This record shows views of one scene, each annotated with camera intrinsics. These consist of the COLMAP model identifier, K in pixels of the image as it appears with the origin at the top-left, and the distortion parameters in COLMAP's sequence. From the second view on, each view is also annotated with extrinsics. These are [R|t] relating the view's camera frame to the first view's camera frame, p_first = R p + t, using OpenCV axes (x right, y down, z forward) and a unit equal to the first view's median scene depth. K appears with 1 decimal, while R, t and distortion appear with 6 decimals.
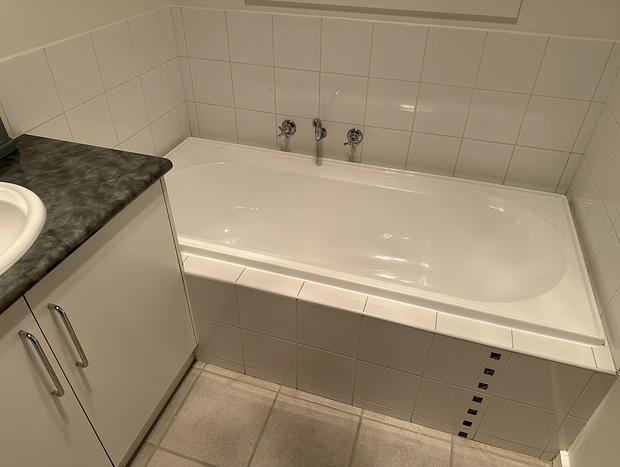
lens RADIAL K [[439.8, 0, 308.8], [0, 439.8, 234.3], [0, 0, 1]] dist [0.012645, -0.016308]
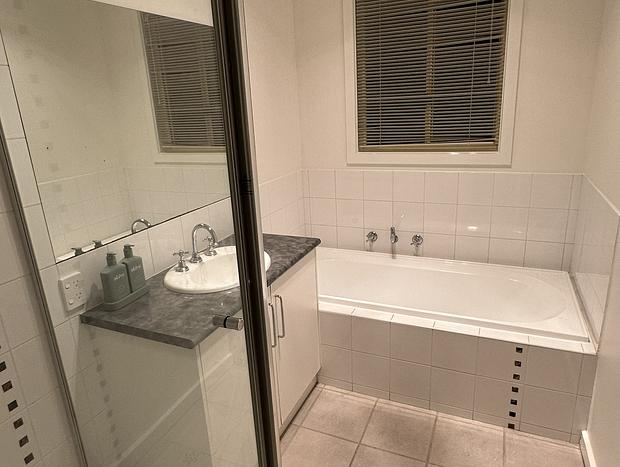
lens RADIAL K [[426.8, 0, 309.0], [0, 426.8, 231.7], [0, 0, 1]] dist [-0.006815, 0.004796]
pose [[0.992464, -0.024001, -0.120167, -0.114453], [-0.018201, 0.940882, -0.338246, 0.330058], [0.121181, 0.337884, 0.933354, -0.557924]]
